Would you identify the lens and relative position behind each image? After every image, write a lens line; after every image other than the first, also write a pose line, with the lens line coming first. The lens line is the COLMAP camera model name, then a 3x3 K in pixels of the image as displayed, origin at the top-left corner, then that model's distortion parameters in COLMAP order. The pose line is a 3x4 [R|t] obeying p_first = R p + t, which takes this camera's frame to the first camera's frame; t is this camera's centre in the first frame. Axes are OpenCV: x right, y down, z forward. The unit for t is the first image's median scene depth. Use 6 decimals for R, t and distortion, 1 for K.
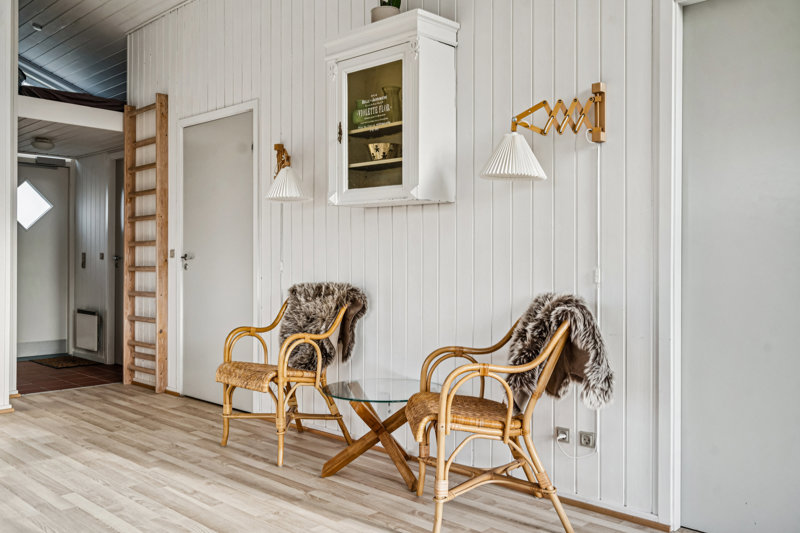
lens RADIAL K [[679.6, 0, 400.3], [0, 679.6, 263.7], [0, 0, 1]] dist [0.000583, 0.000353]
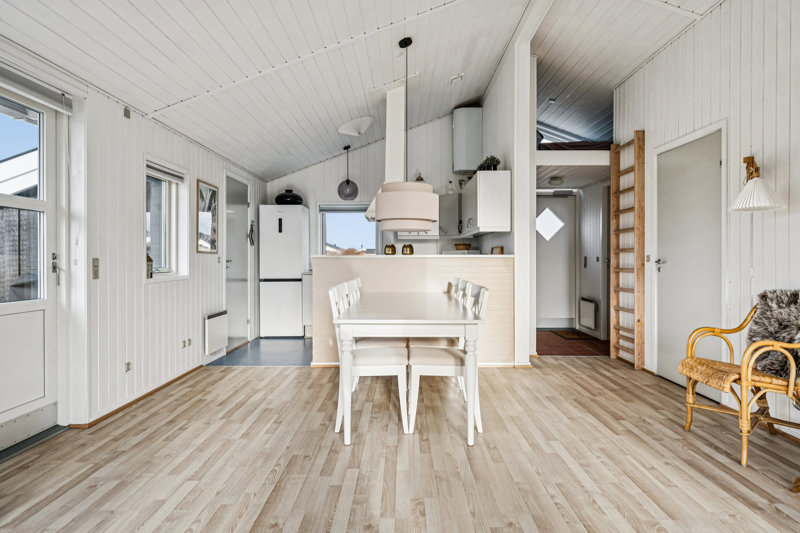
lens RADIAL K [[492.8, 0, 398.4], [0, 492.8, 262.2], [0, 0, 1]] dist [0.003281, 0.001162]
pose [[0.680420, 0.001415, -0.732821, 0.014876], [0.001573, 0.999993, 0.003392, -0.014920], [0.732821, -0.003460, 0.680413, 0.072788]]
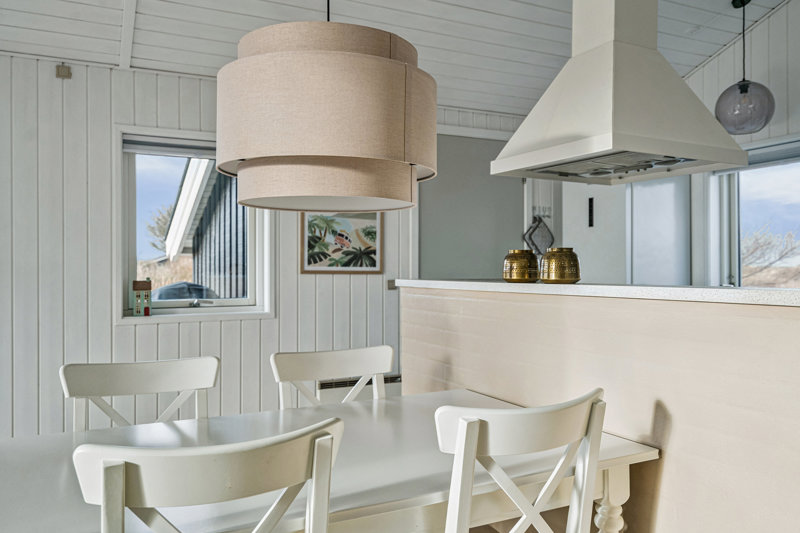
lens RADIAL K [[650.2, 0, 400.0], [0, 650.2, 266.5], [0, 0, 1]] dist [0.001028, -0.000341]
pose [[-0.333055, -0.004992, -0.942894, -0.345178], [0.003772, 0.999971, -0.006626, -0.036858], [0.942900, -0.005764, -0.333027, 0.927150]]
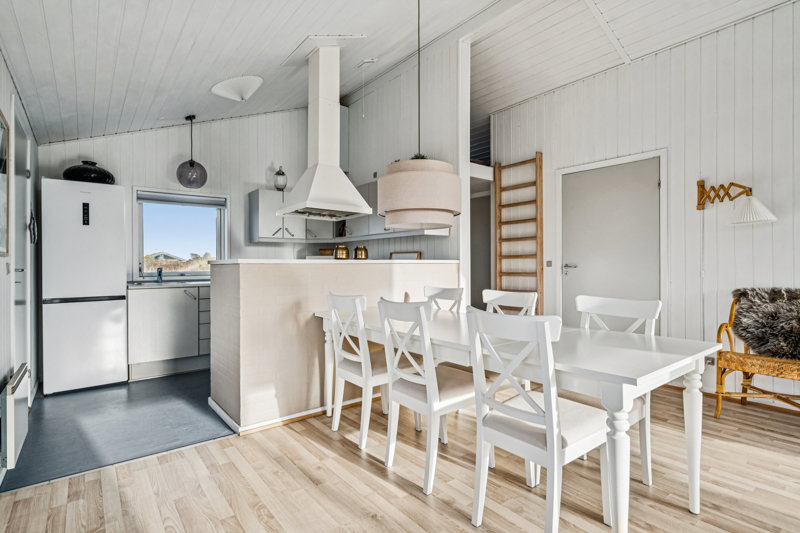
lens RADIAL K [[400.4, 0, 400.0], [0, 400.4, 266.5], [0, 0, 1]] dist [0.001862, 0.000505]
pose [[0.988578, -0.006297, -0.150576, -0.636911], [0.006809, 0.999973, 0.002885, -0.017100], [0.150554, -0.003877, 0.988594, 0.151026]]
